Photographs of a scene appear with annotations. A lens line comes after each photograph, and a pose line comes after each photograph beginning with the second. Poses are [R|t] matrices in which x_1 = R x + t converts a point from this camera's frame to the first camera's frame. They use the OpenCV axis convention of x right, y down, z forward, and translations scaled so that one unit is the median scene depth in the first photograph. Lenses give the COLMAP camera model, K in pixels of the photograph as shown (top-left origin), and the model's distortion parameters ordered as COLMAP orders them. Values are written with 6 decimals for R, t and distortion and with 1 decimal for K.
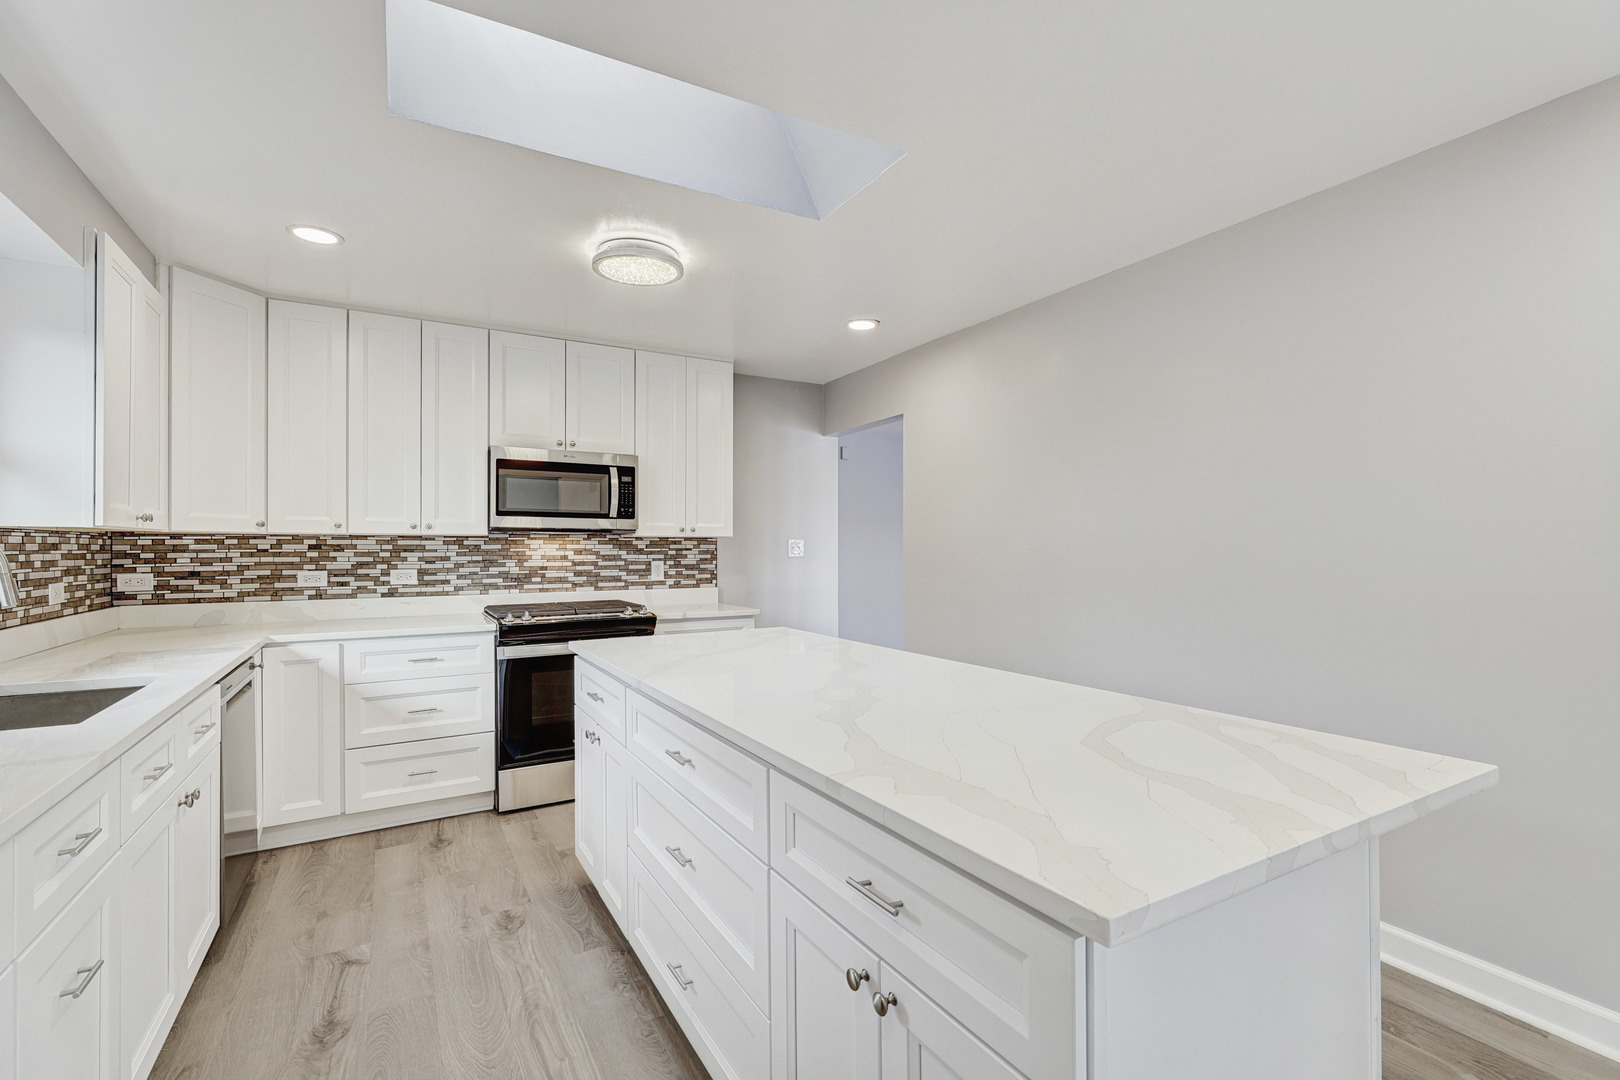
lens RADIAL K [[726.0, 0, 815.8], [0, 726.0, 543.0], [0, 0, 1]] dist [0.003550, -0.000167]
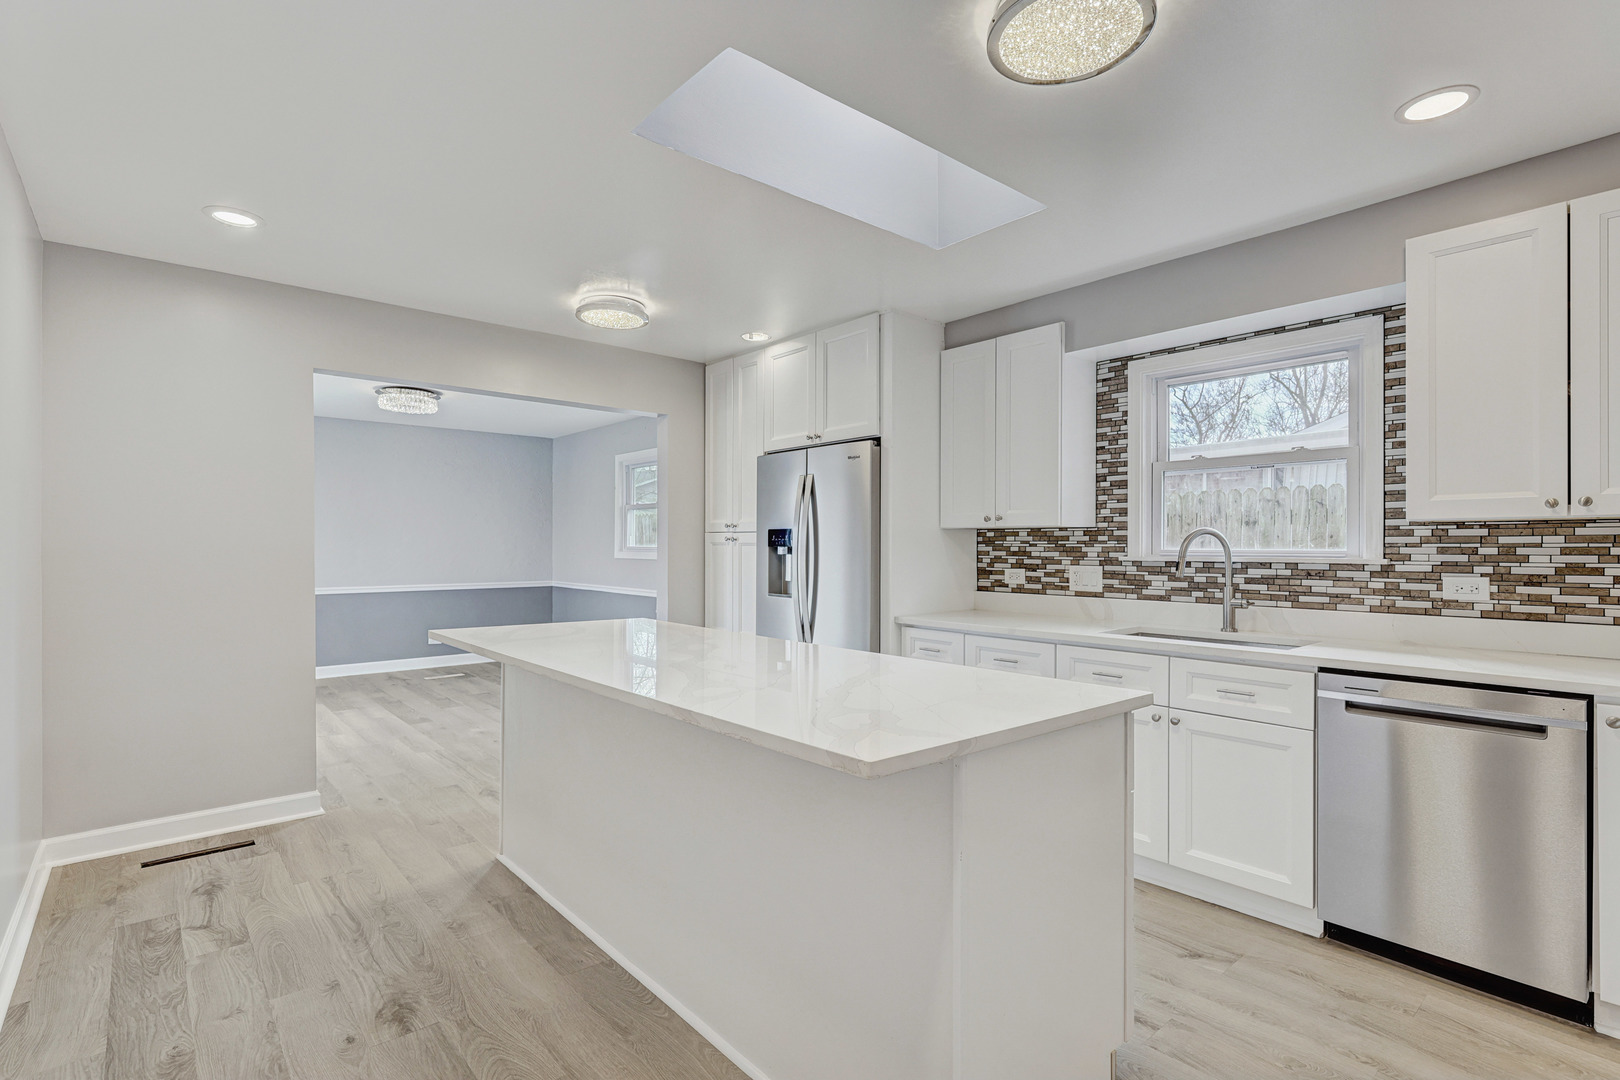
lens RADIAL K [[784.8, 0, 808.7], [0, 784.8, 542.1], [0, 0, 1]] dist [0.001962, 0.000668]
pose [[-0.981709, 0.008007, -0.190219, 0.050049], [0.008762, 0.999957, -0.003129, 0.002072], [0.190186, -0.004739, -0.981737, 1.129491]]
